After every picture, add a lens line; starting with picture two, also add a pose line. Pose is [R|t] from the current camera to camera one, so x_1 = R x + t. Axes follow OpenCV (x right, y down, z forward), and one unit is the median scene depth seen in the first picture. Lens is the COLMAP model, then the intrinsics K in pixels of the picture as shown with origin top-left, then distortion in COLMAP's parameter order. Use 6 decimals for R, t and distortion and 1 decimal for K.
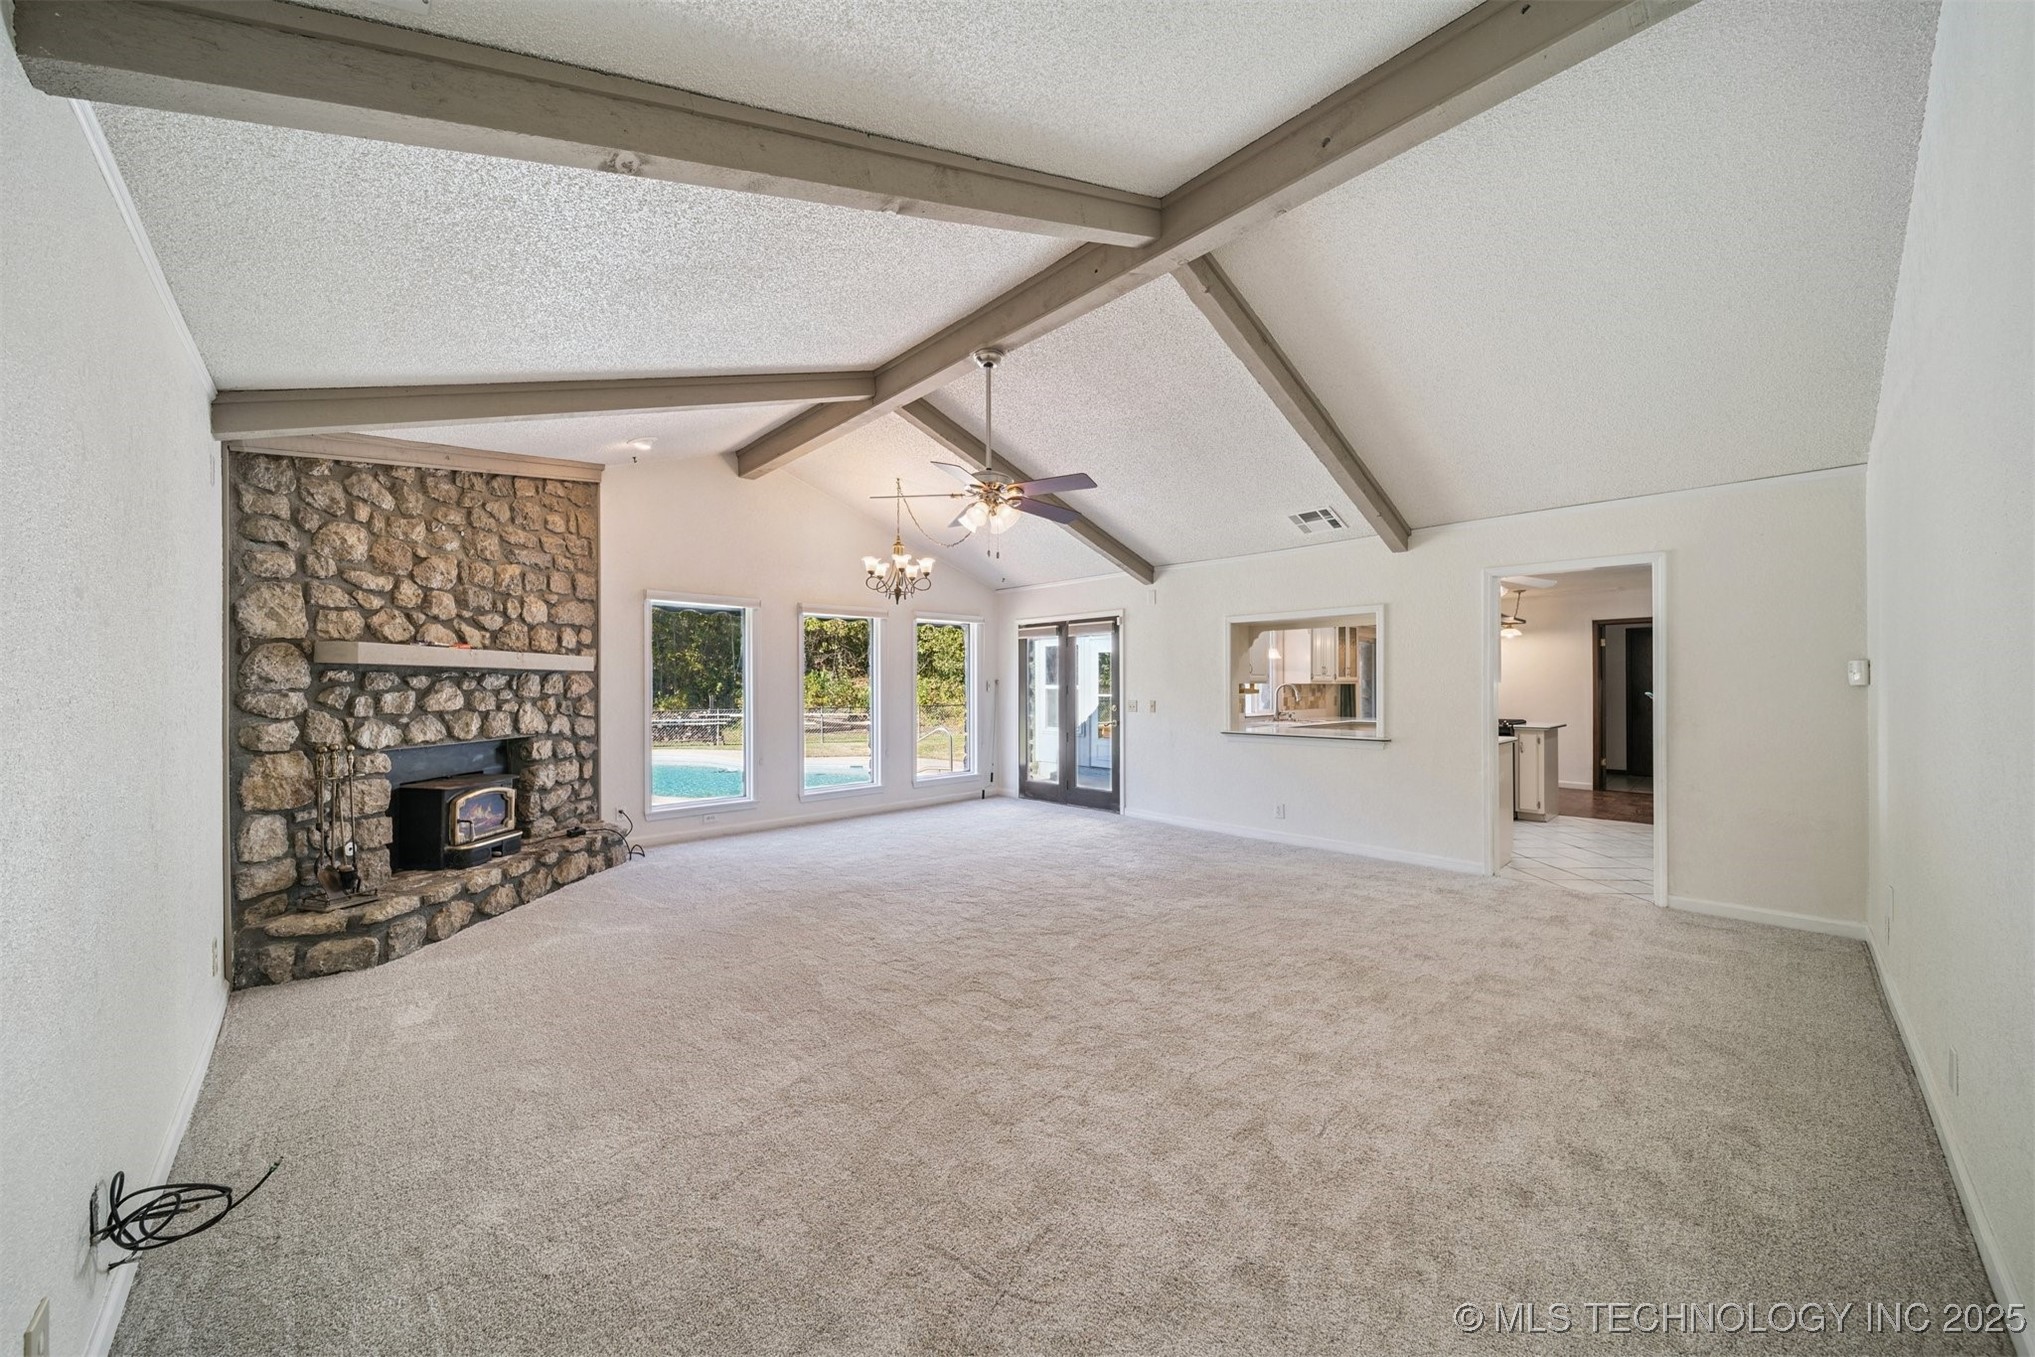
lens RADIAL K [[733.5, 0, 1021.1], [0, 733.5, 680.4], [0, 0, 1]] dist [-0.002019, -0.000860]
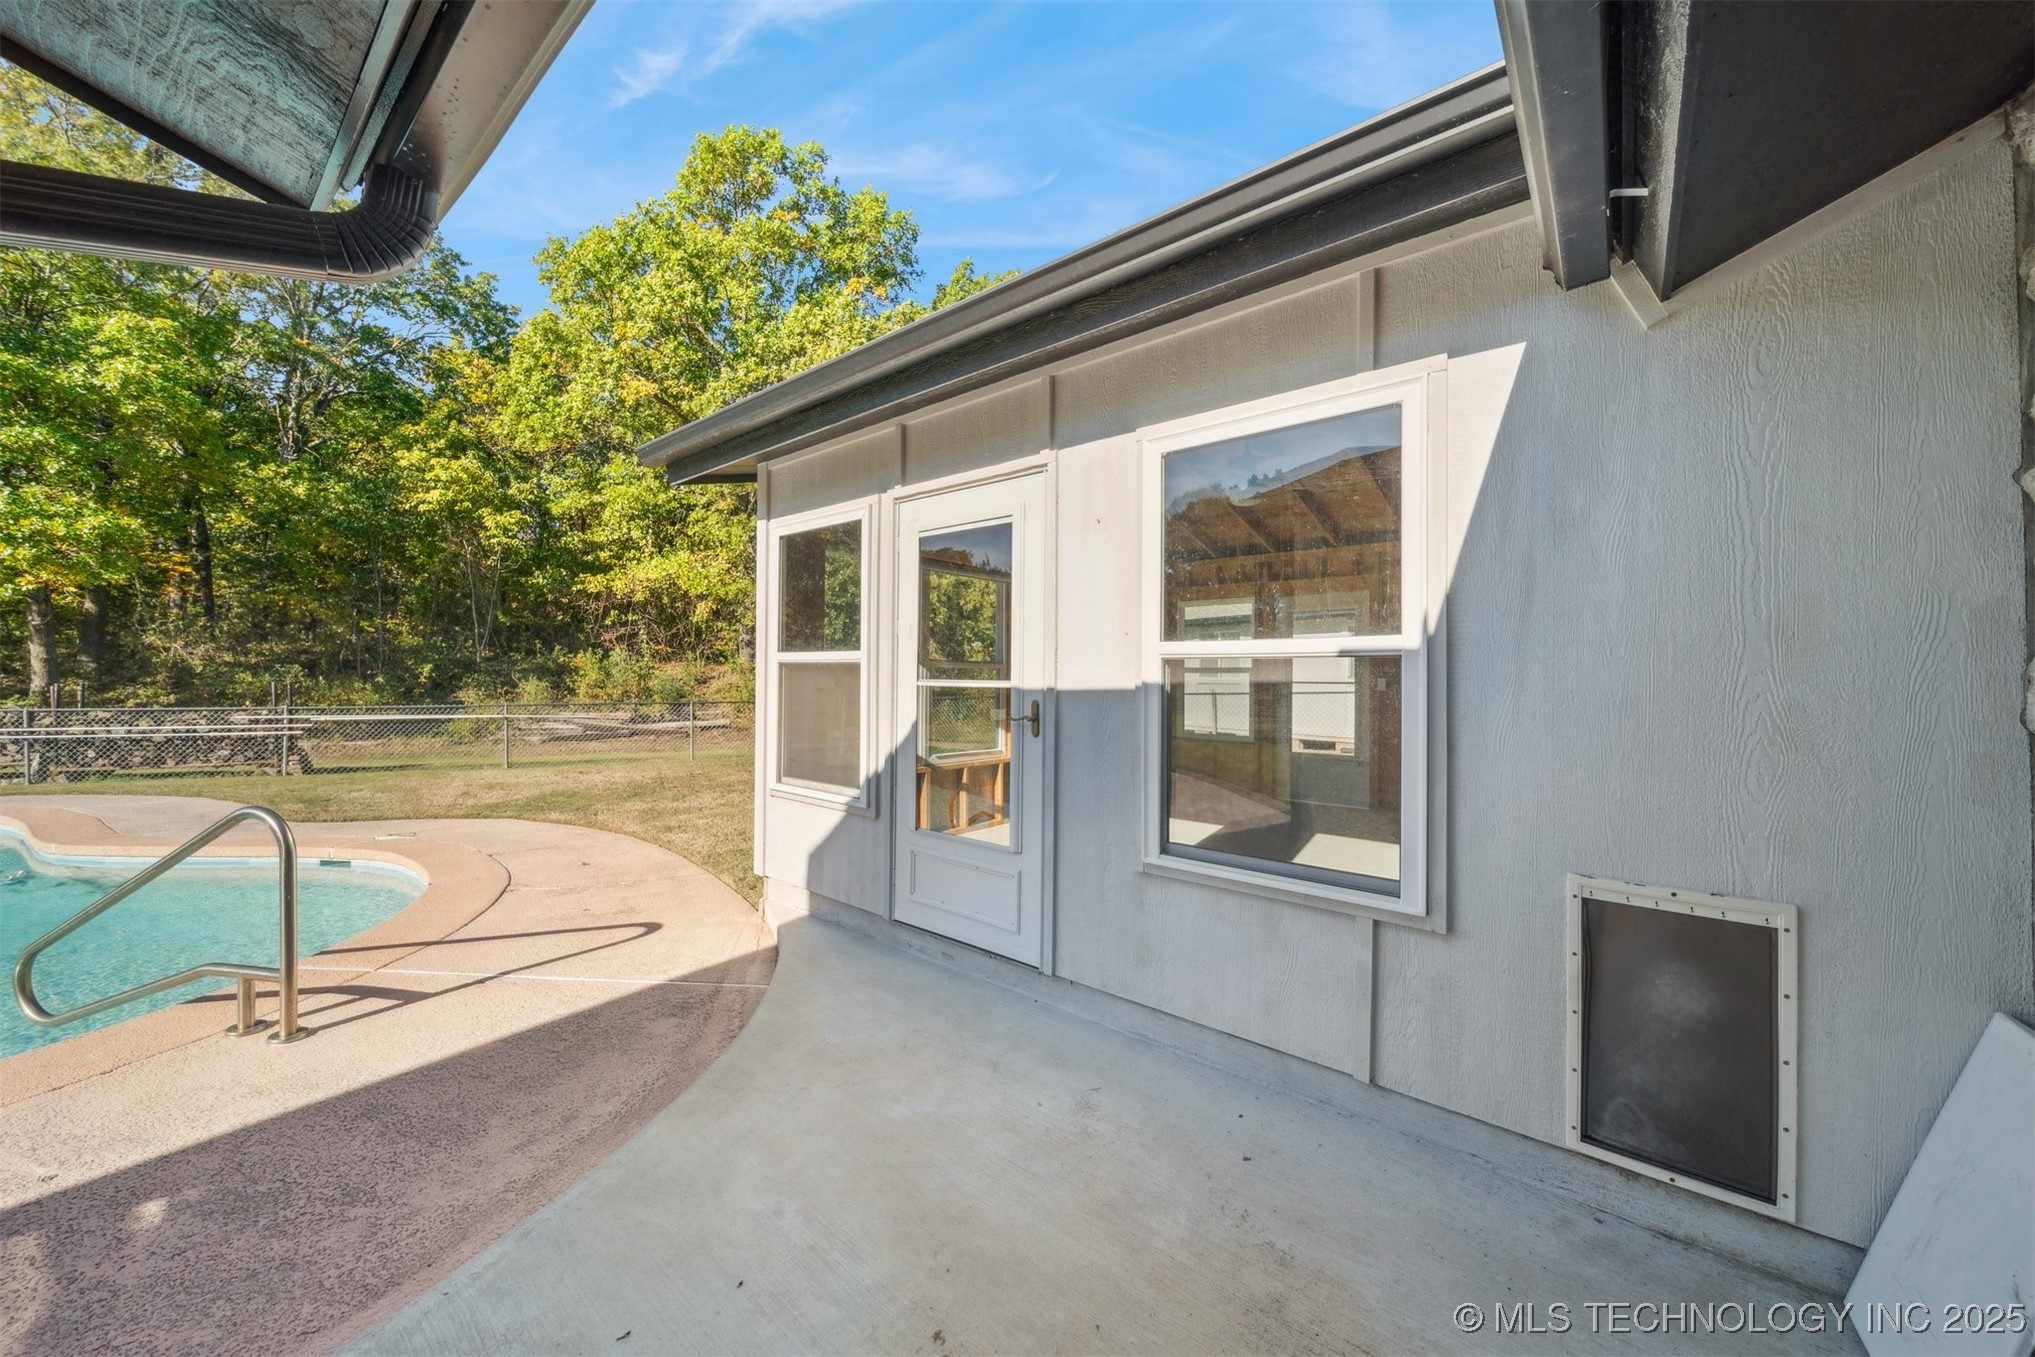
lens RADIAL K [[733.5, 0, 1025.8], [0, 733.5, 666.3], [0, 0, 1]] dist [-0.002019, -0.000860]
pose [[0.992946, 0.010987, 0.118056, 0.044296], [-0.009802, 0.999896, -0.010611, 0.006701], [-0.118161, 0.009379, 0.992950, 0.285271]]
